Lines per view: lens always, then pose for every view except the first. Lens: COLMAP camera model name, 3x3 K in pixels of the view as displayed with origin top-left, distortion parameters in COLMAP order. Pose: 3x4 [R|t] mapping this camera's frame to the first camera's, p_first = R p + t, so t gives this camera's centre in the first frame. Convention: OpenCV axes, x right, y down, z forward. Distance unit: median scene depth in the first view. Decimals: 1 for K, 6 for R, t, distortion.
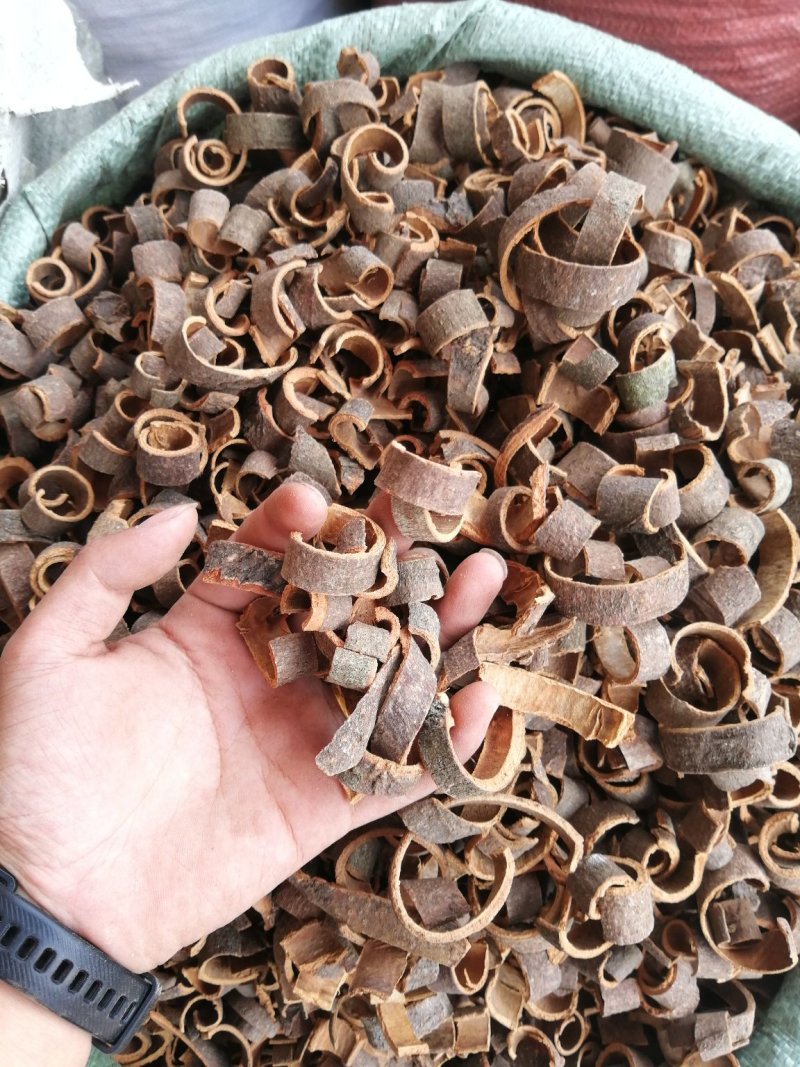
lens RADIAL K [[795.7, 0, 378.4], [0, 795.7, 511.1], [0, 0, 1]] dist [-0.033781, 0.004357]
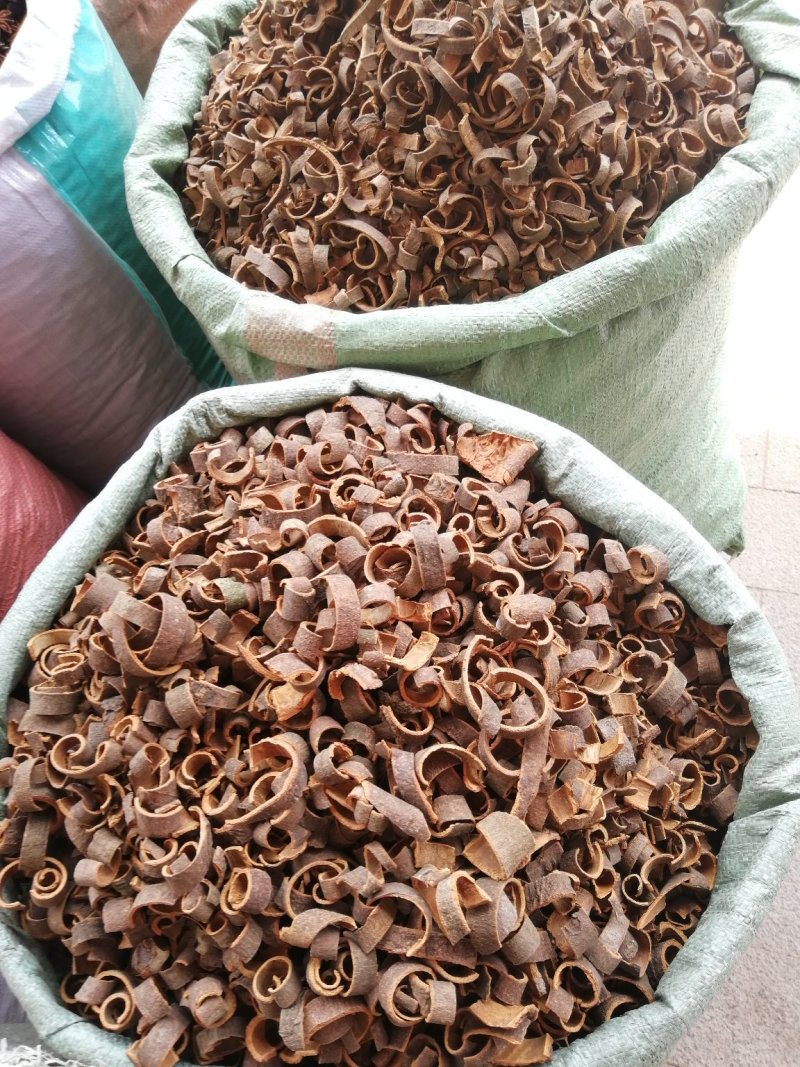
lens RADIAL K [[795.7, 0, 378.4], [0, 795.7, 511.1], [0, 0, 1]] dist [-0.033781, 0.004357]
pose [[0.011534, -0.901354, 0.432930, -0.245446], [0.999693, 0.019895, 0.014789, 0.128836], [-0.021944, 0.432626, 0.901306, -0.648381]]
